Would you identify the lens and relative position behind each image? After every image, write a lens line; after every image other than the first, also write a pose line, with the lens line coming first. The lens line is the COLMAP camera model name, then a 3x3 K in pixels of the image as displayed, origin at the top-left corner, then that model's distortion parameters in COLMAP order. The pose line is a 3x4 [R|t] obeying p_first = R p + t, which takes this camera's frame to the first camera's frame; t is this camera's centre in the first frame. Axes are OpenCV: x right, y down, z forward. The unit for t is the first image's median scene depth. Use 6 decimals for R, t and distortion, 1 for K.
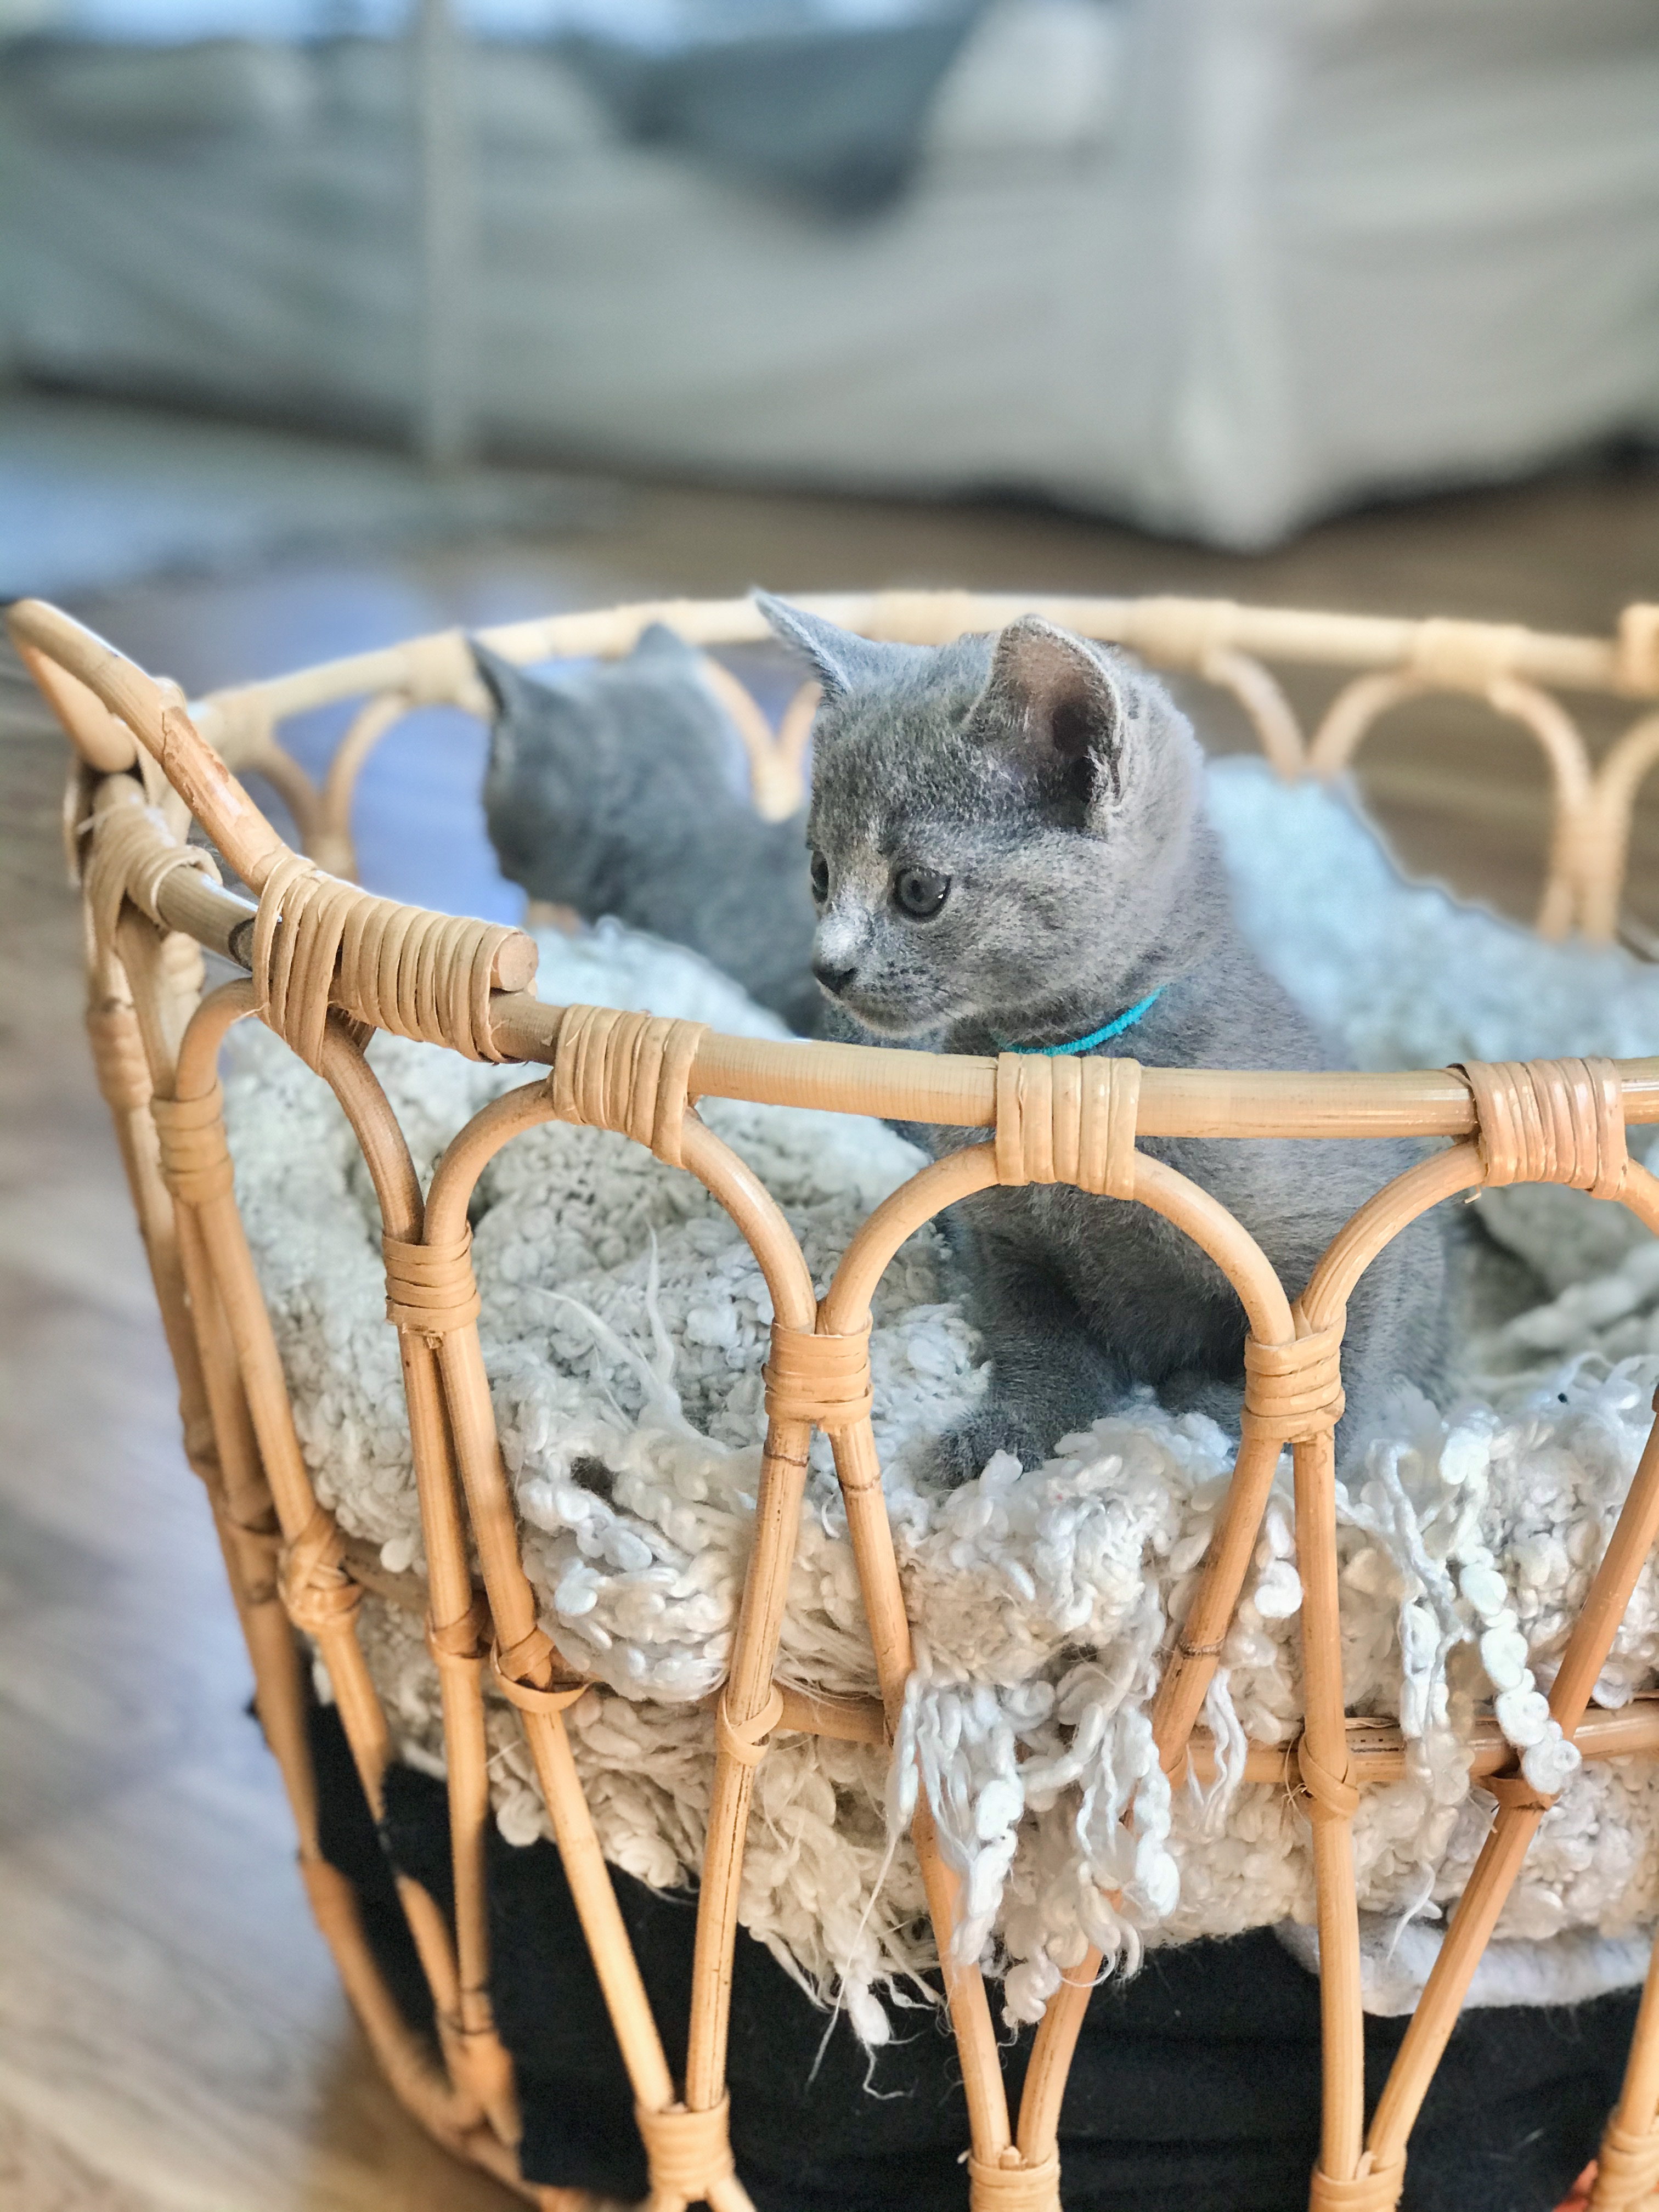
lens RADIAL K [[3731.6, 0, 829.5], [0, 3731.6, 1106.0], [0, 0, 1]] dist [-0.155306, 1.327661]
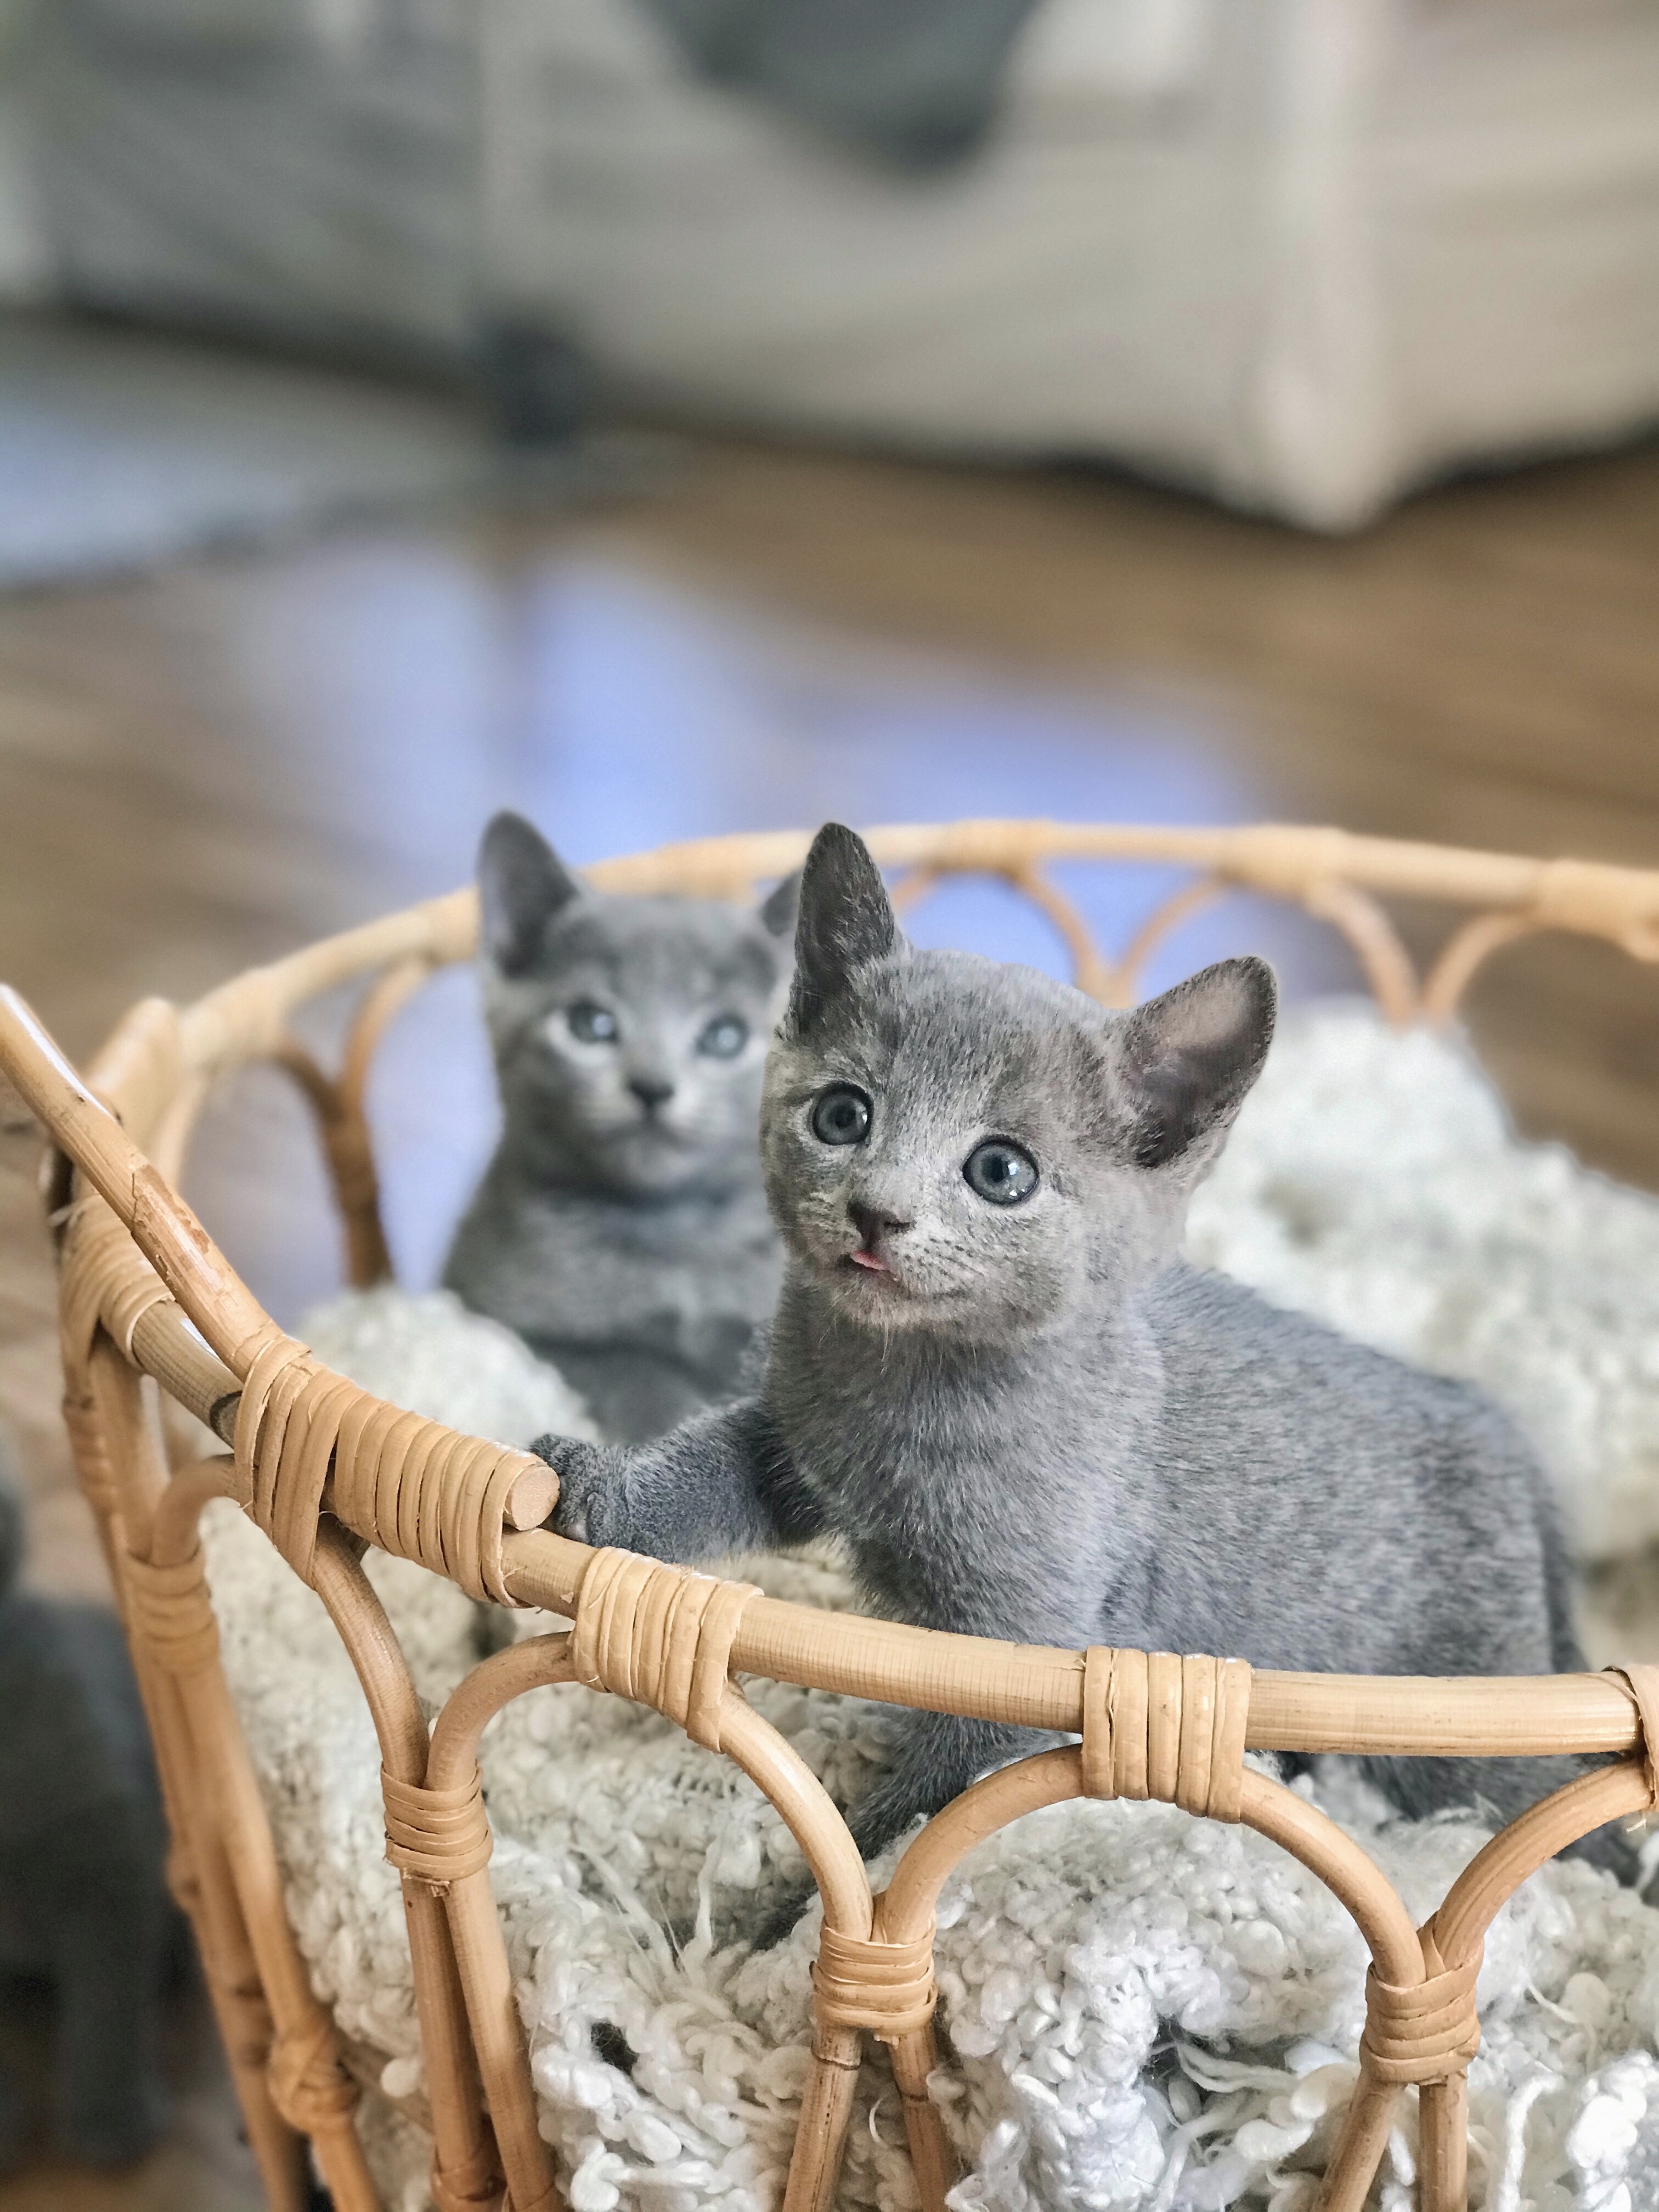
lens RADIAL K [[3731.6, 0, 829.5], [0, 3731.6, 1106.0], [0, 0, 1]] dist [-0.155306, 1.327661]
pose [[0.999788, 0.012134, -0.016664, -0.001268], [-0.011468, 0.999155, 0.039480, -0.156749], [0.017129, -0.039281, 0.999081, 0.128981]]
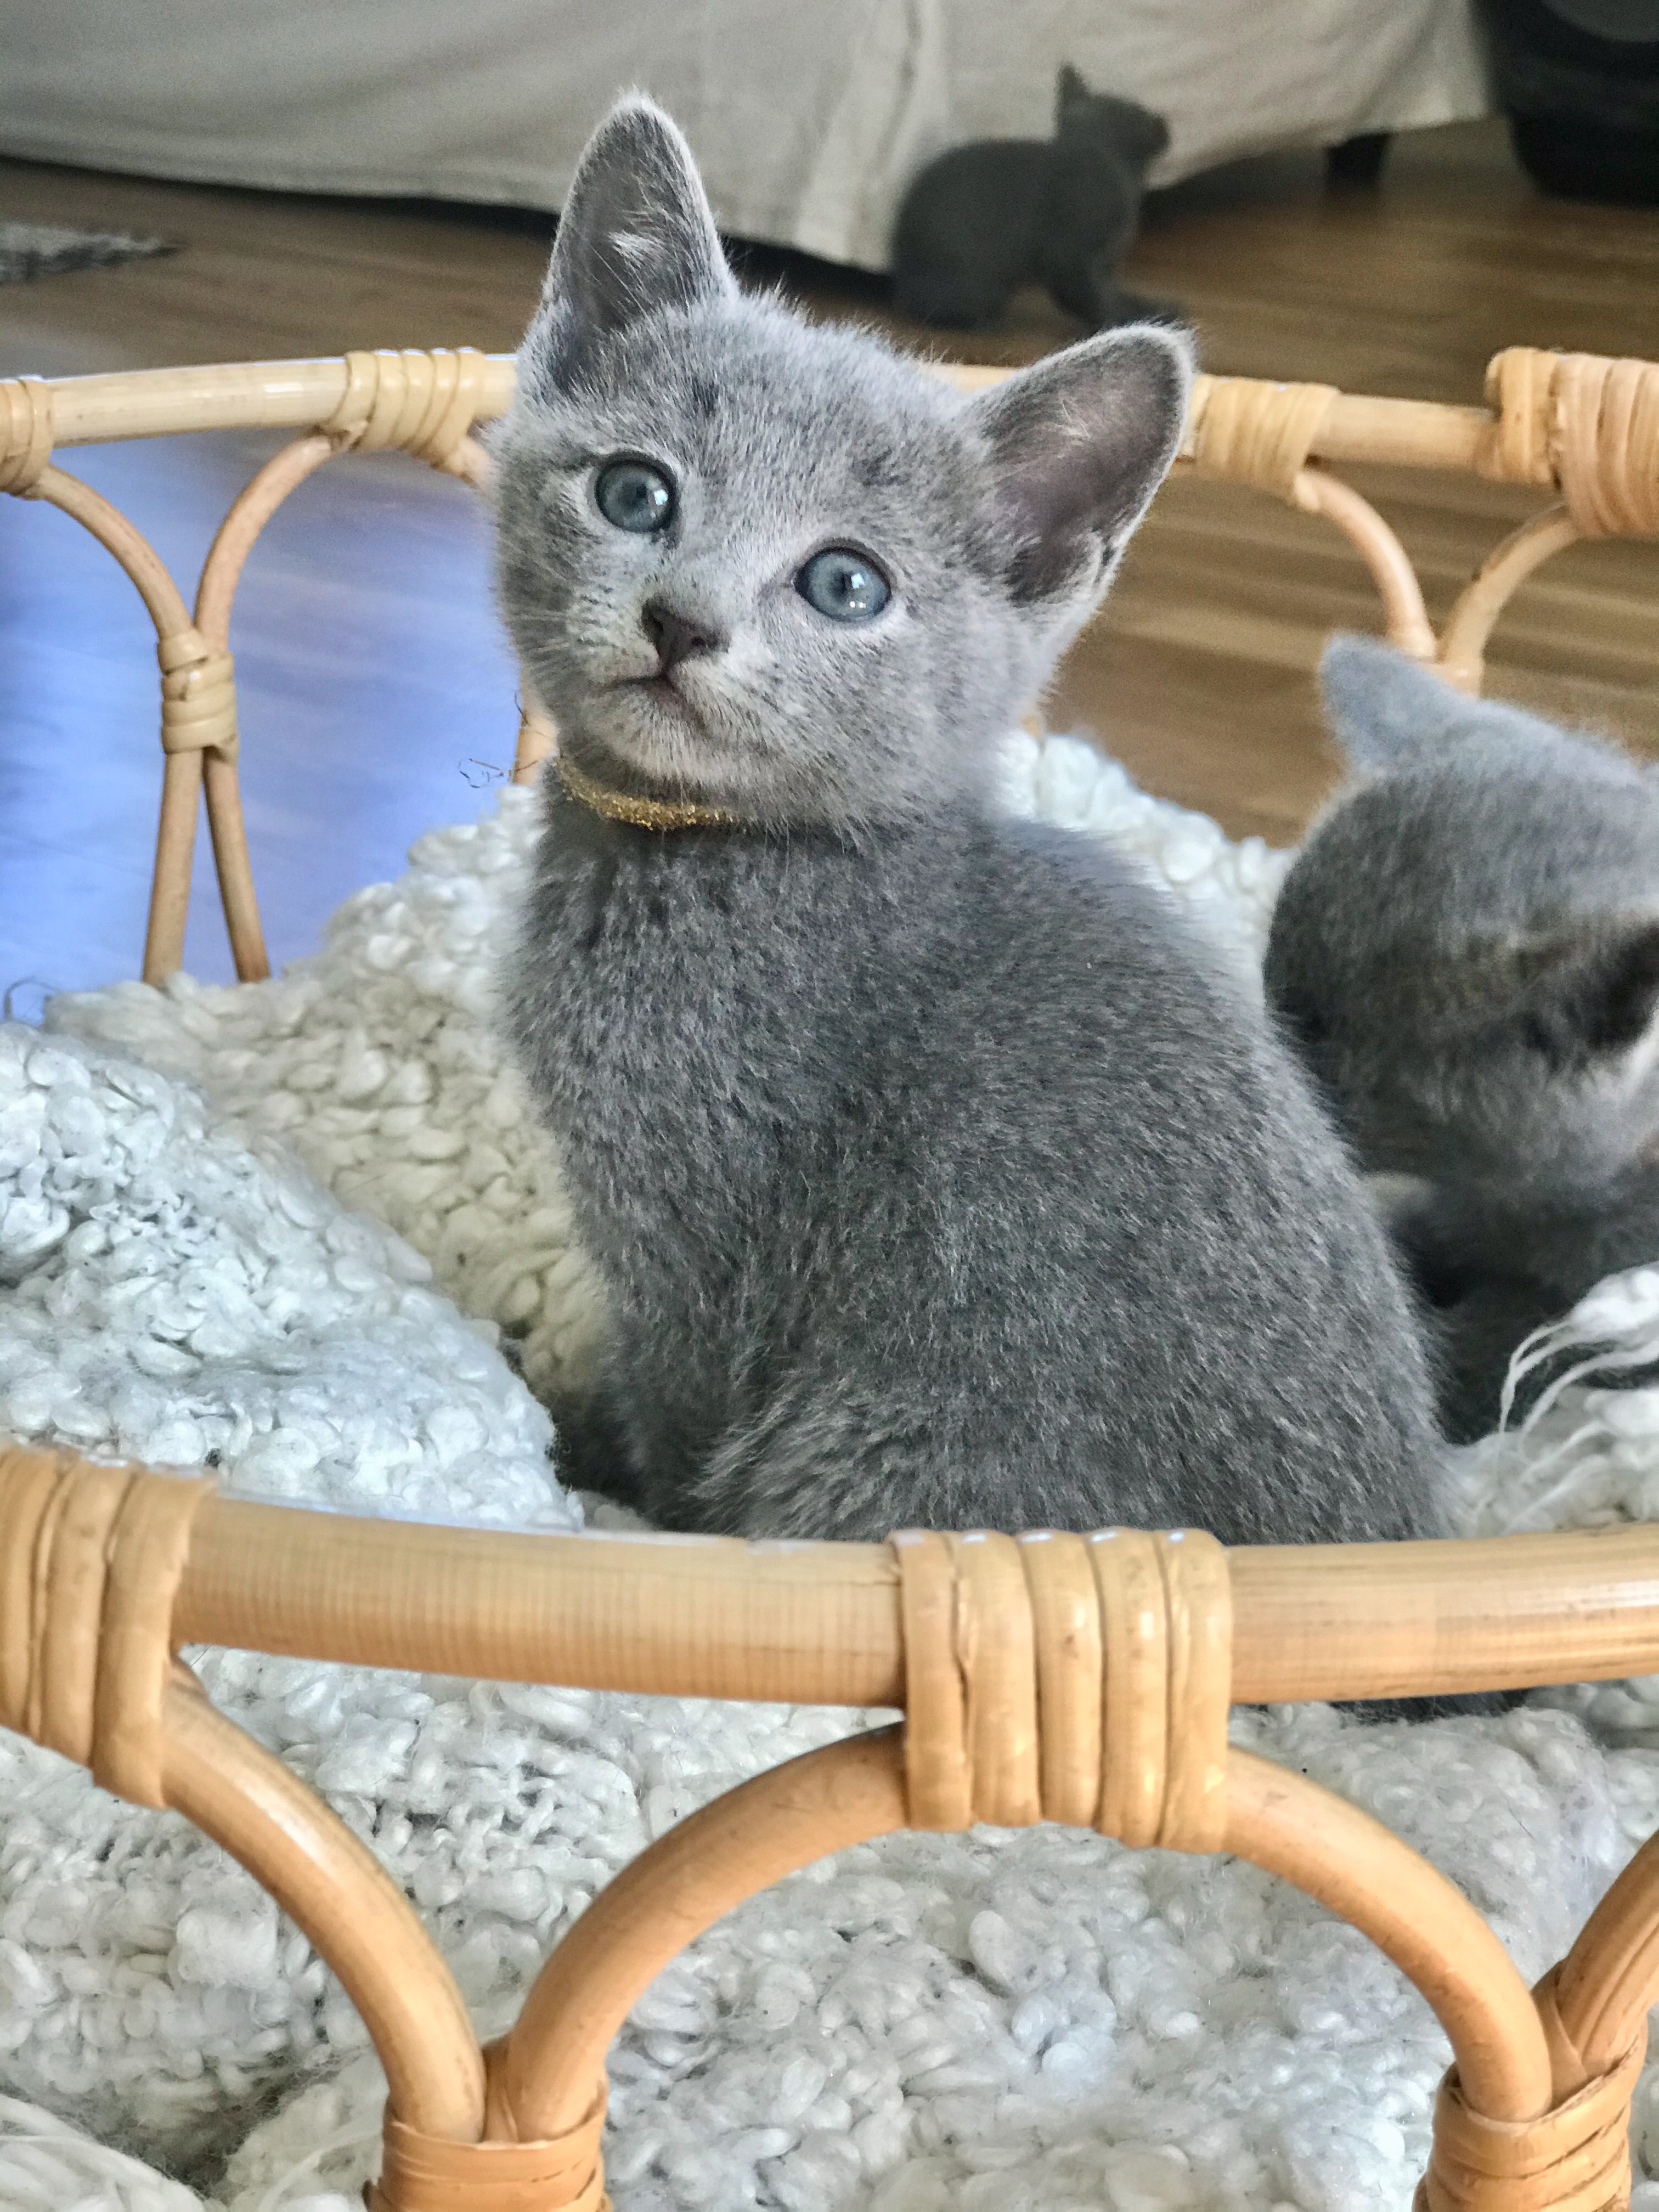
lens RADIAL K [[3722.4, 0, 867.0], [0, 3722.4, 1099.2], [0, 0, 1]] dist [-0.023507, 0.280320]
pose [[0.982923, -0.057249, 0.174887, -0.027960], [0.042714, 0.995398, 0.085775, -0.092690], [-0.178993, -0.076840, 0.980845, 0.524236]]
